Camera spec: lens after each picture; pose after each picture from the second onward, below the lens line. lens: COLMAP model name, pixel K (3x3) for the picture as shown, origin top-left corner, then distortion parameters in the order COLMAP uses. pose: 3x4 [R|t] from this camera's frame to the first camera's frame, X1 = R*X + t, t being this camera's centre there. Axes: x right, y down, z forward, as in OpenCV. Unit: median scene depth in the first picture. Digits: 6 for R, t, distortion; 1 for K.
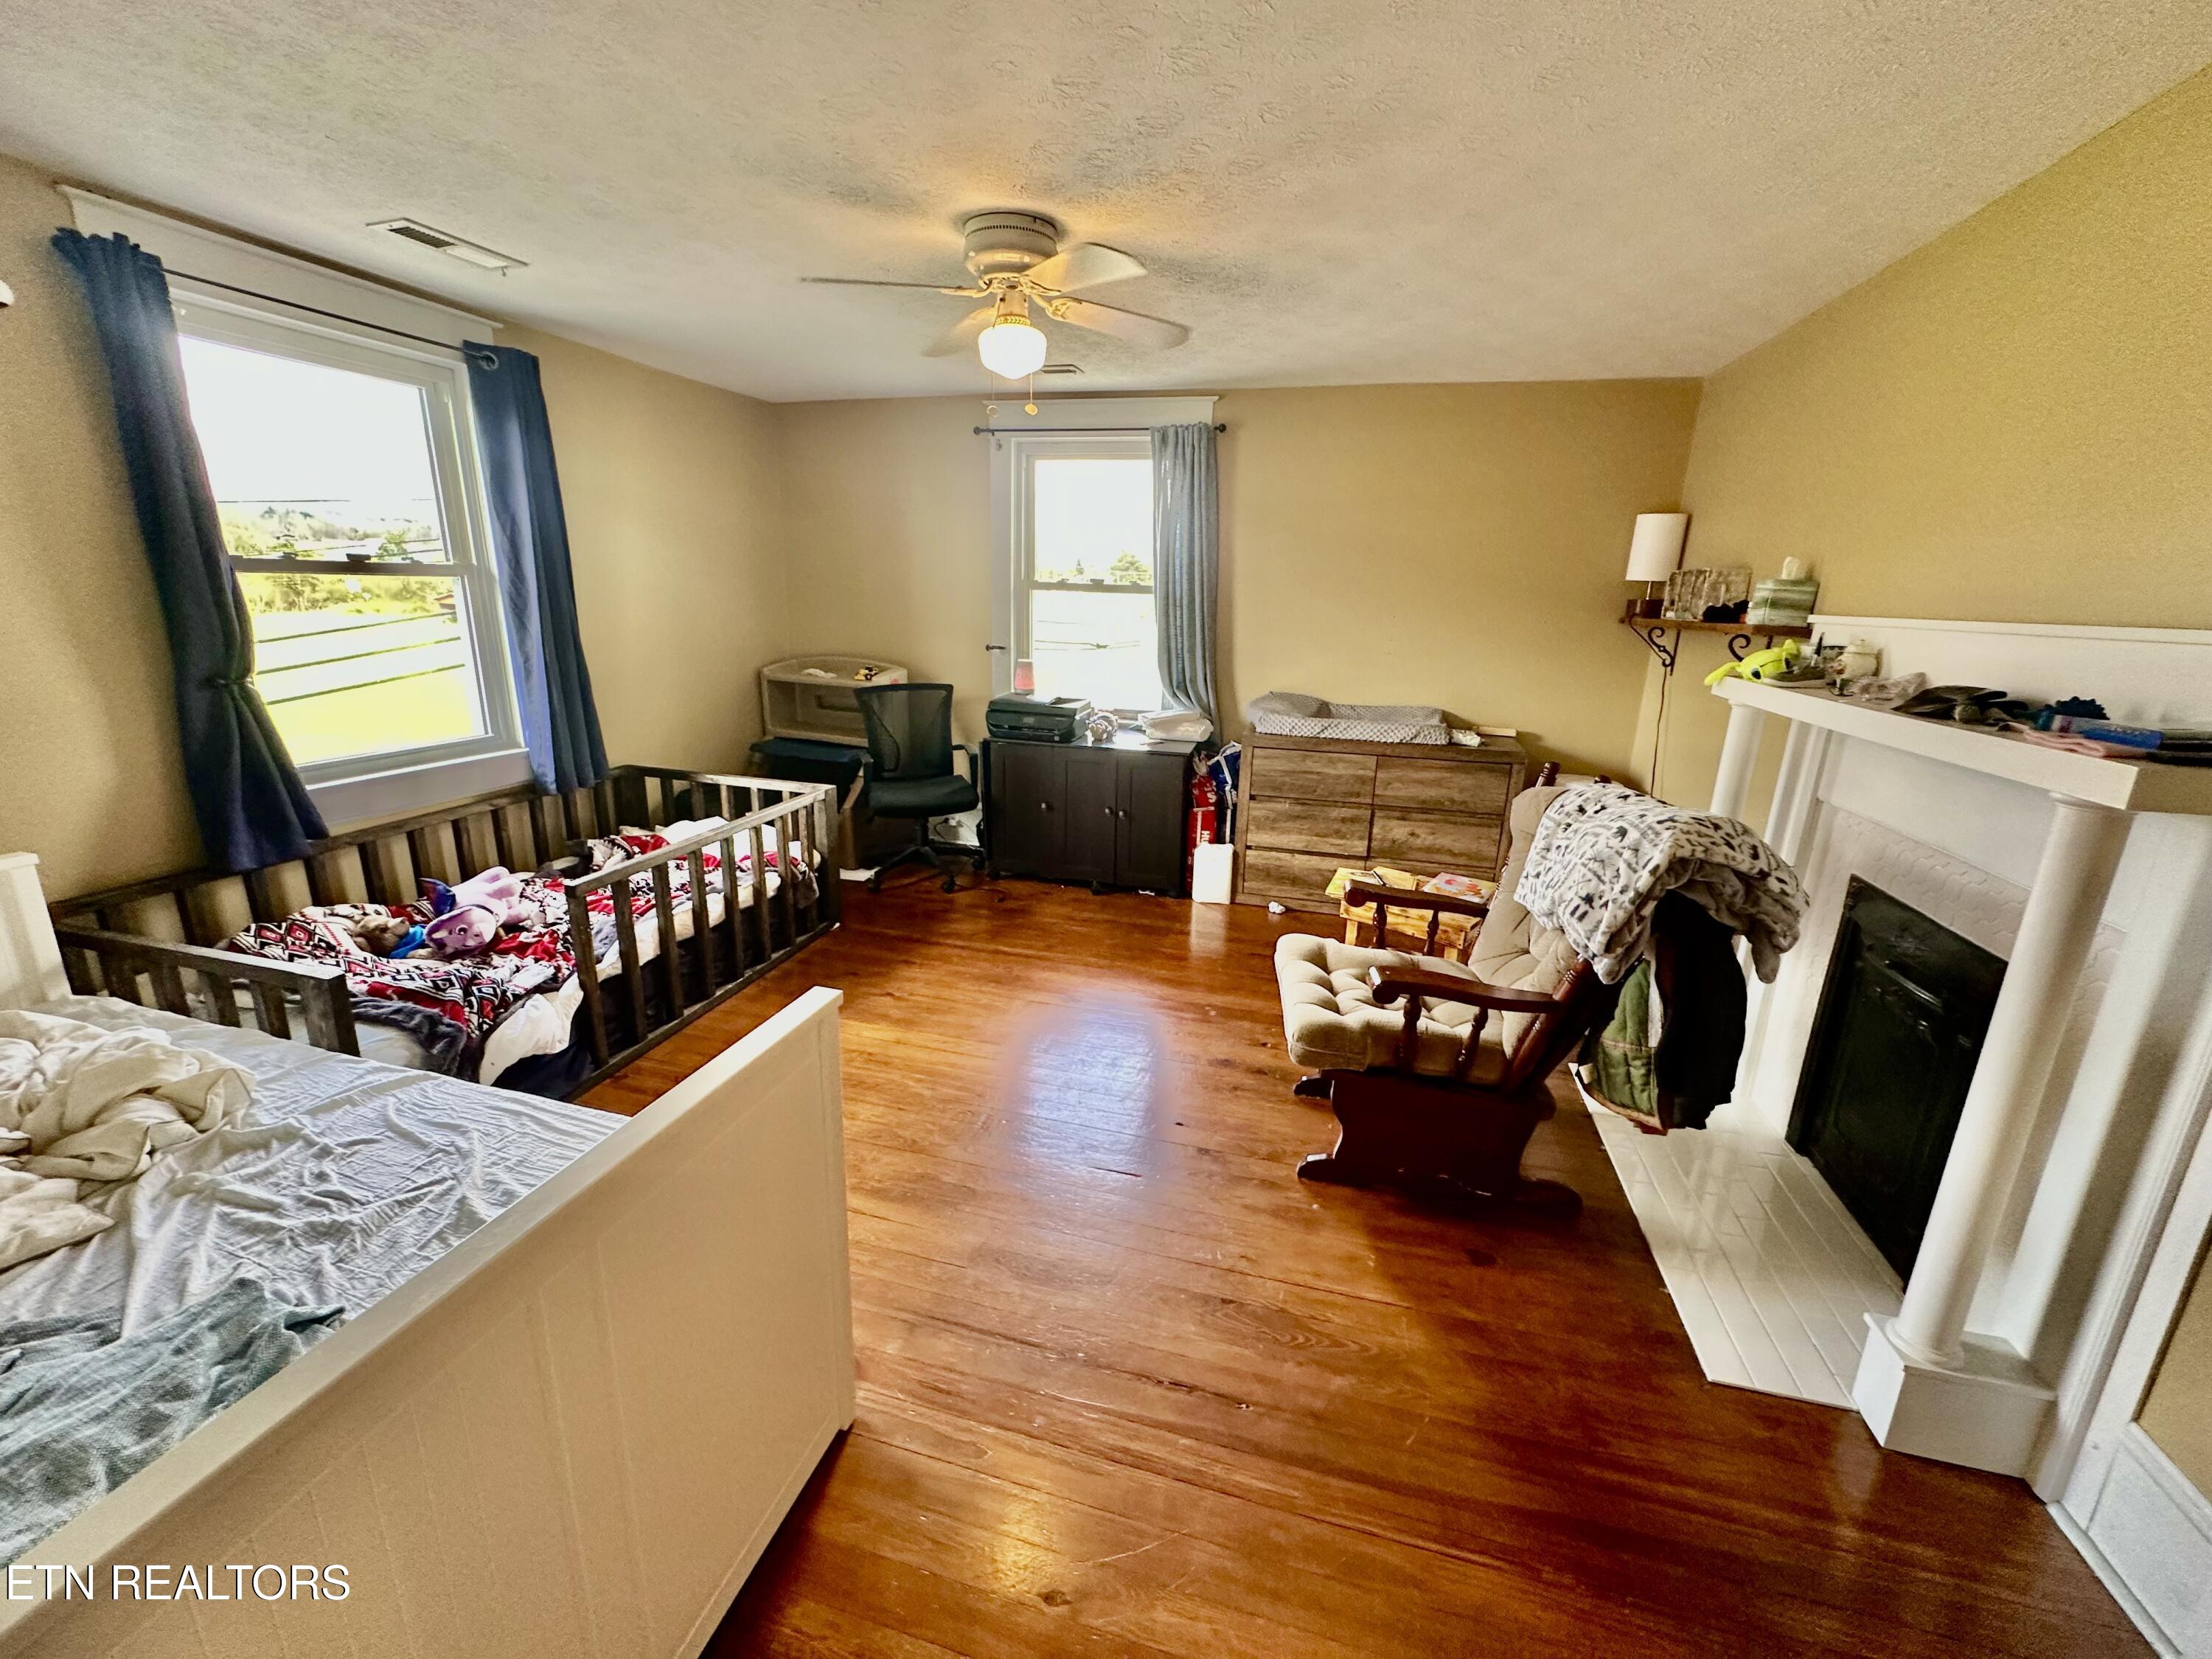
lens RADIAL K [[881.4, 0, 1109.2], [0, 881.4, 830.7], [0, 0, 1]] dist [0.001267, 0.000367]
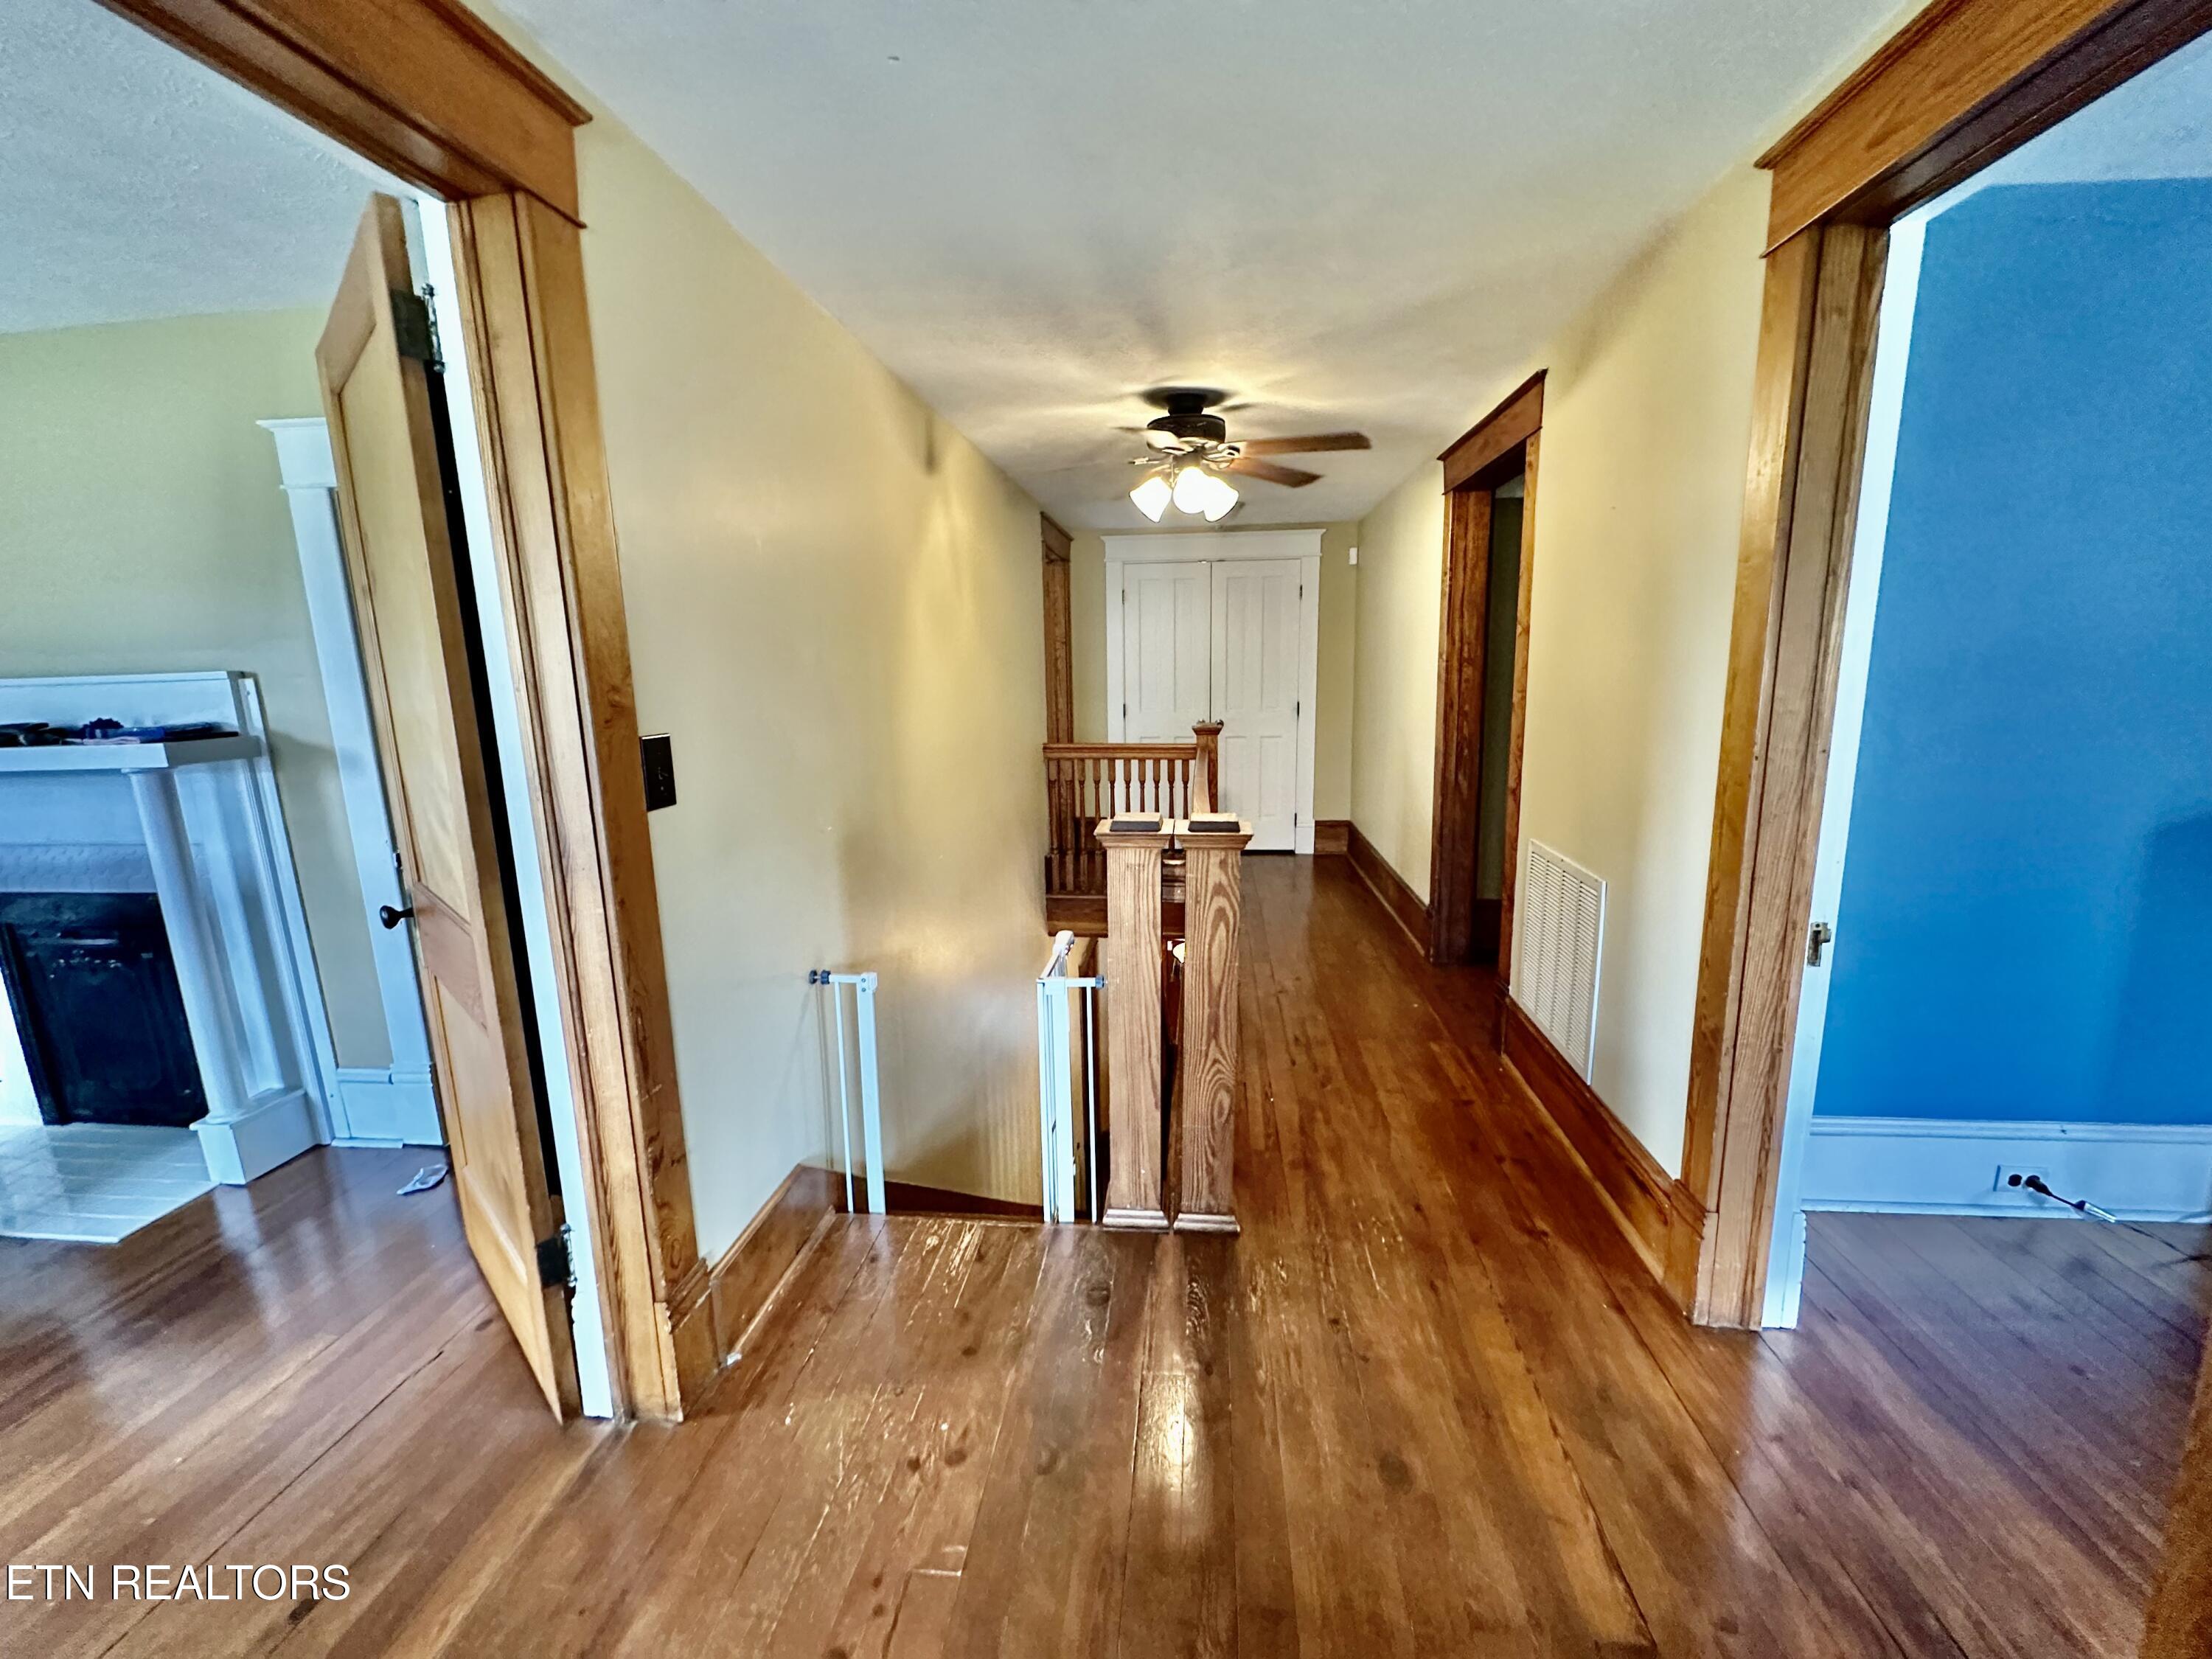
lens RADIAL K [[881.4, 0, 1112.9], [0, 881.4, 826.7], [0, 0, 1]] dist [0.001267, 0.000367]
pose [[-0.156053, -0.210319, 0.965098, -0.766565], [0.276405, 0.928734, 0.247088, 0.139789], [-0.948287, 0.305317, -0.086798, -0.540750]]
